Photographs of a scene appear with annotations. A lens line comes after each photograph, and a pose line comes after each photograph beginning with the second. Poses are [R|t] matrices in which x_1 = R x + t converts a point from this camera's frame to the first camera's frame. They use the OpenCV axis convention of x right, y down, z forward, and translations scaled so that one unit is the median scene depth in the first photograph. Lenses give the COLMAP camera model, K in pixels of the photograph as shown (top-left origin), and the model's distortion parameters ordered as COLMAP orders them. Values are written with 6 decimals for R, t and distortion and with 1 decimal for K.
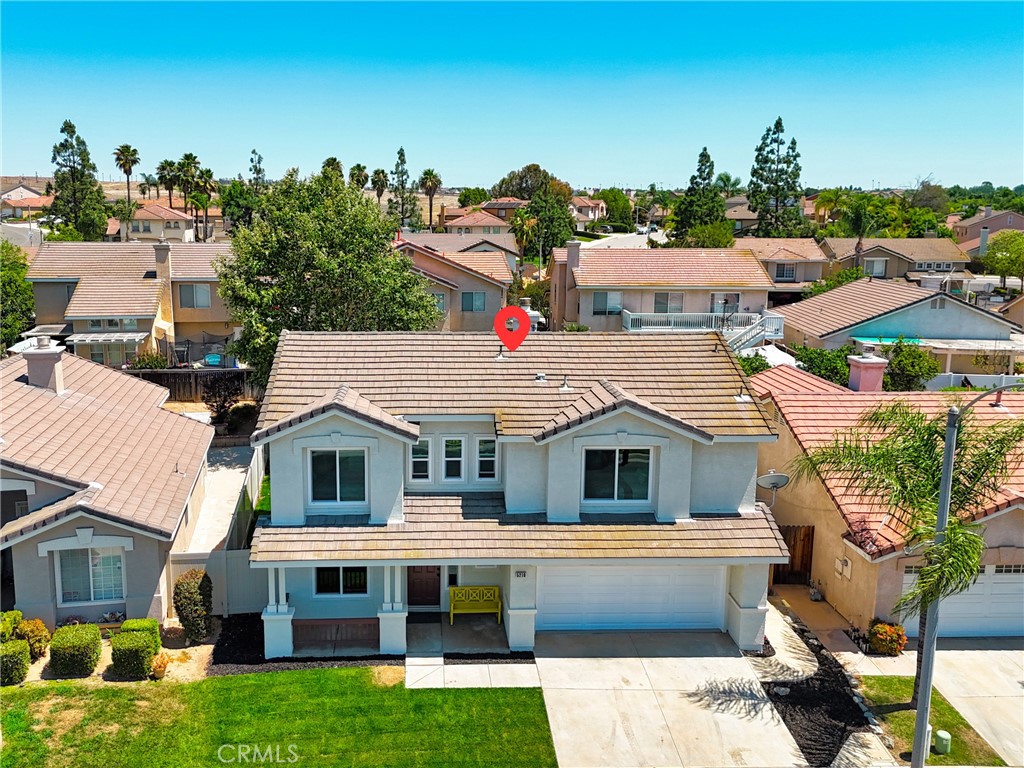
lens RADIAL K [[718.2, 0, 512.0], [0, 718.2, 384.0], [0, 0, 1]] dist [-0.001247, -0.000836]
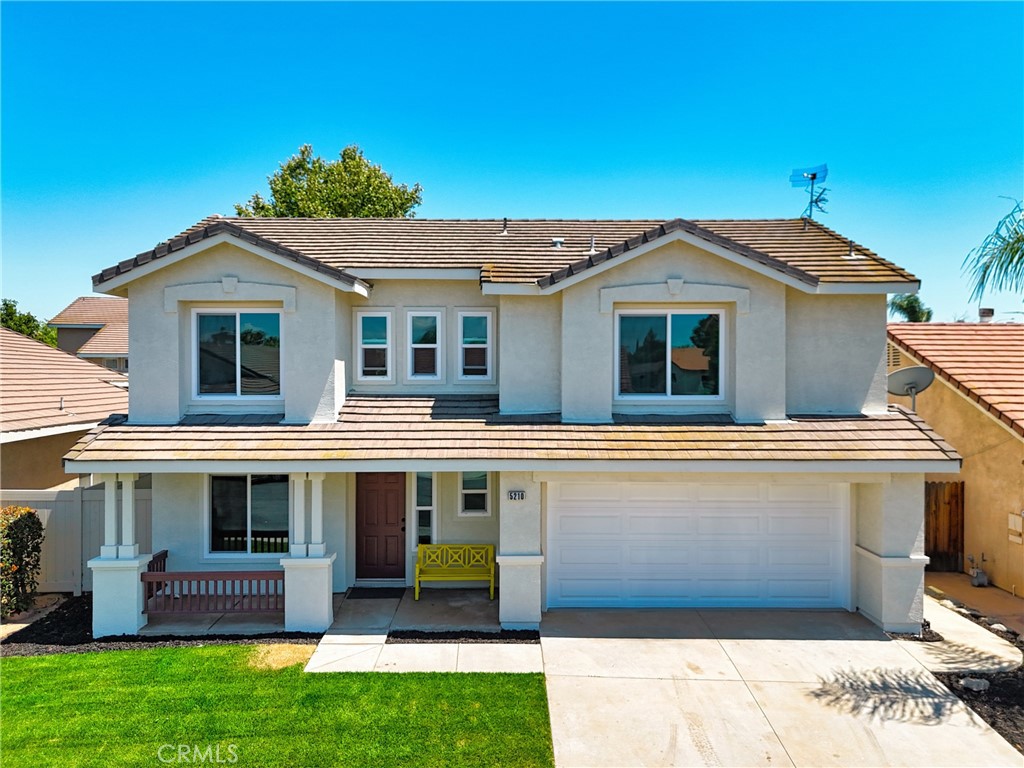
lens RADIAL K [[715.6, 0, 550.4], [0, 715.6, 382.2], [0, 0, 1]] dist [0.025019, -0.024705]
pose [[0.999423, -0.013717, -0.031087, 0.060821], [0.009424, 0.990902, -0.134254, 0.247591], [0.032645, 0.133884, 0.990459, 0.373626]]
